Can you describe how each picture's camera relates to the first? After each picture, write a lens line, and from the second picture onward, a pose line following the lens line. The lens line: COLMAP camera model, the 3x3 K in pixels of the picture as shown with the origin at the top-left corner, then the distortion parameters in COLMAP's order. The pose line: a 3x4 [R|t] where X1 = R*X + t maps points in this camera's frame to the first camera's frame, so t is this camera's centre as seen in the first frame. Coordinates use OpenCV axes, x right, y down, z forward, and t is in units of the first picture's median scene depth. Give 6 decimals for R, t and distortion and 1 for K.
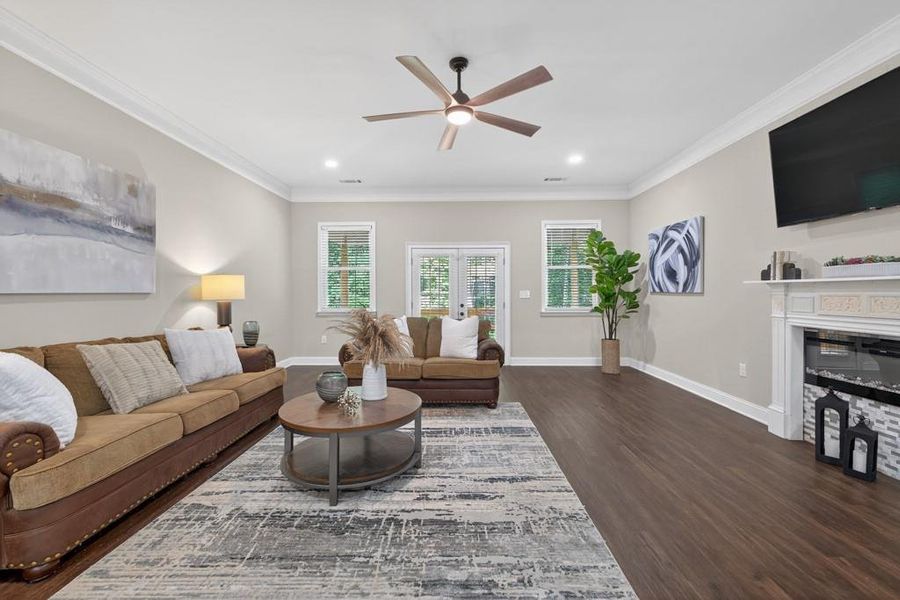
lens RADIAL K [[373.8, 0, 448.3], [0, 373.8, 291.7], [0, 0, 1]] dist [0.009067, -0.004415]
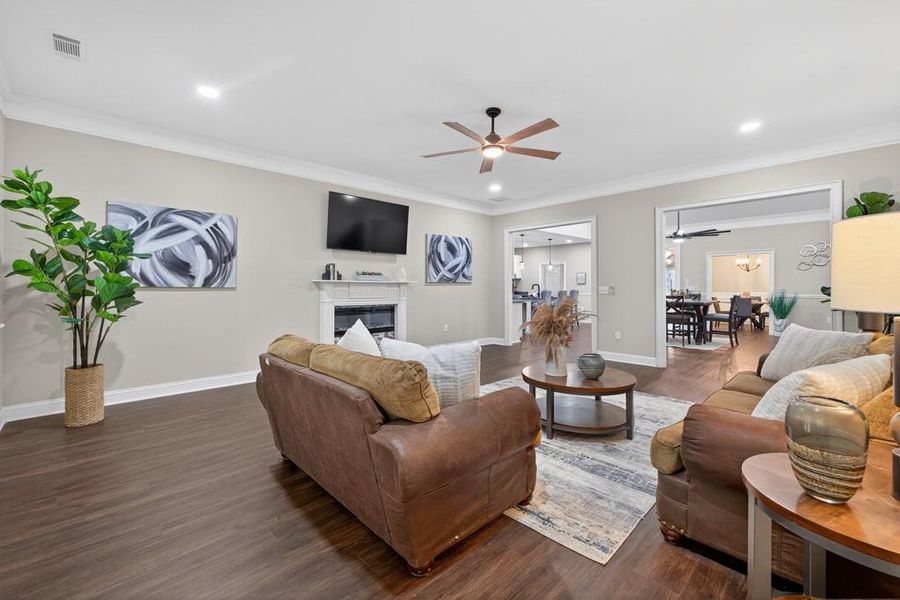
lens RADIAL K [[372.5, 0, 449.7], [0, 372.5, 285.8], [0, 0, 1]] dist [0.002018, -0.000140]
pose [[-0.705521, 0.005079, 0.708671, -0.629677], [-0.000450, 0.999971, -0.007614, 0.006539], [-0.708689, -0.005691, -0.705498, 1.629255]]
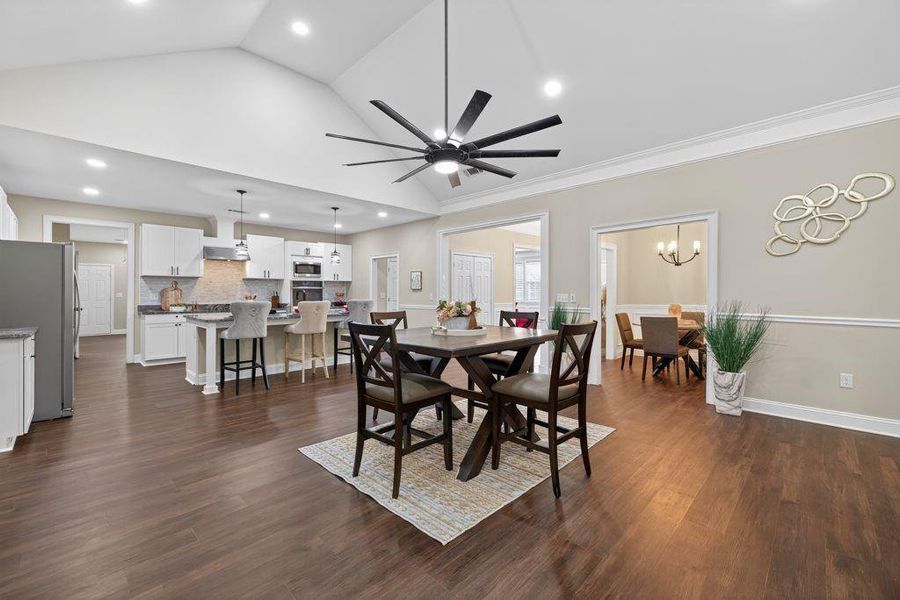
lens RADIAL K [[373.8, 0, 448.3], [0, 373.8, 291.7], [0, 0, 1]] dist [0.009067, -0.004415]
pose [[-0.732423, 0.008849, 0.680792, -0.563278], [-0.000432, 0.999909, -0.013461, -0.001300], [-0.680849, -0.010153, -0.732353, -0.414682]]
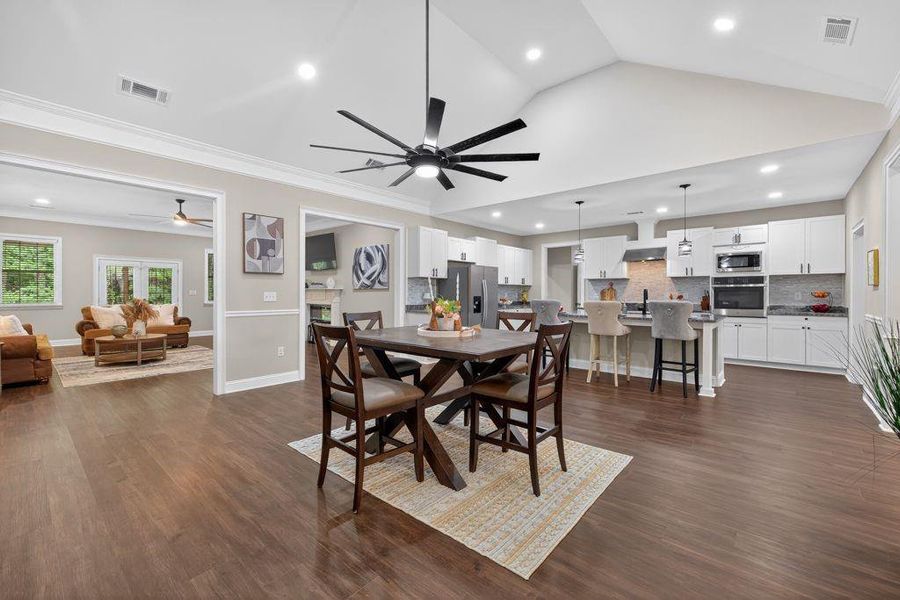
lens RADIAL K [[373.8, 0, 448.3], [0, 373.8, 291.7], [0, 0, 1]] dist [0.009067, -0.004415]
pose [[0.636156, 0.008168, 0.771517, -0.621112], [-0.010018, 0.999947, -0.002326, -0.009225], [-0.771496, -0.006249, 0.636204, -1.610531]]
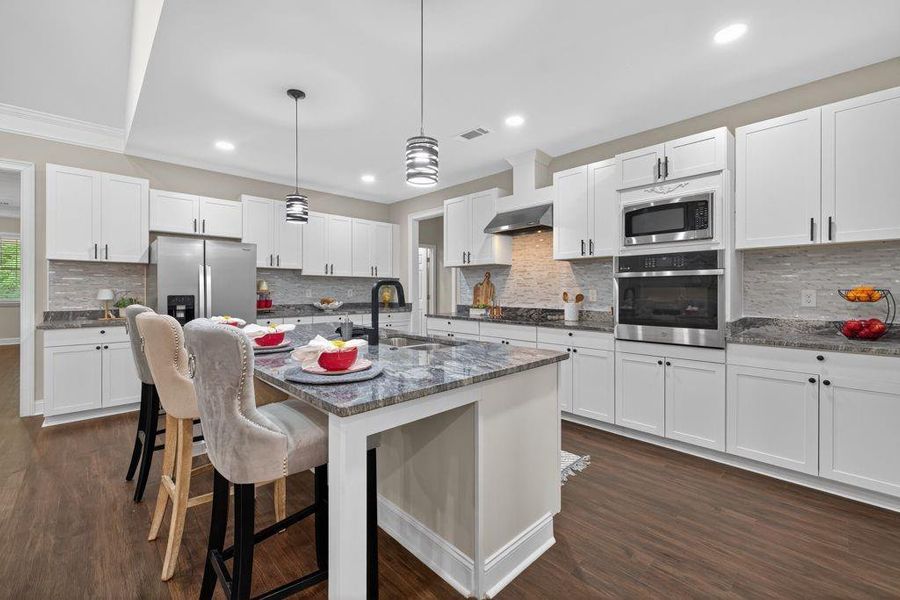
lens RADIAL K [[373.8, 0, 448.3], [0, 373.8, 291.7], [0, 0, 1]] dist [0.009067, -0.004415]
pose [[0.700517, 0.002956, 0.713630, 0.778433], [-0.011271, 0.999913, 0.006922, -0.018830], [-0.713547, -0.012893, 0.700489, -1.772228]]
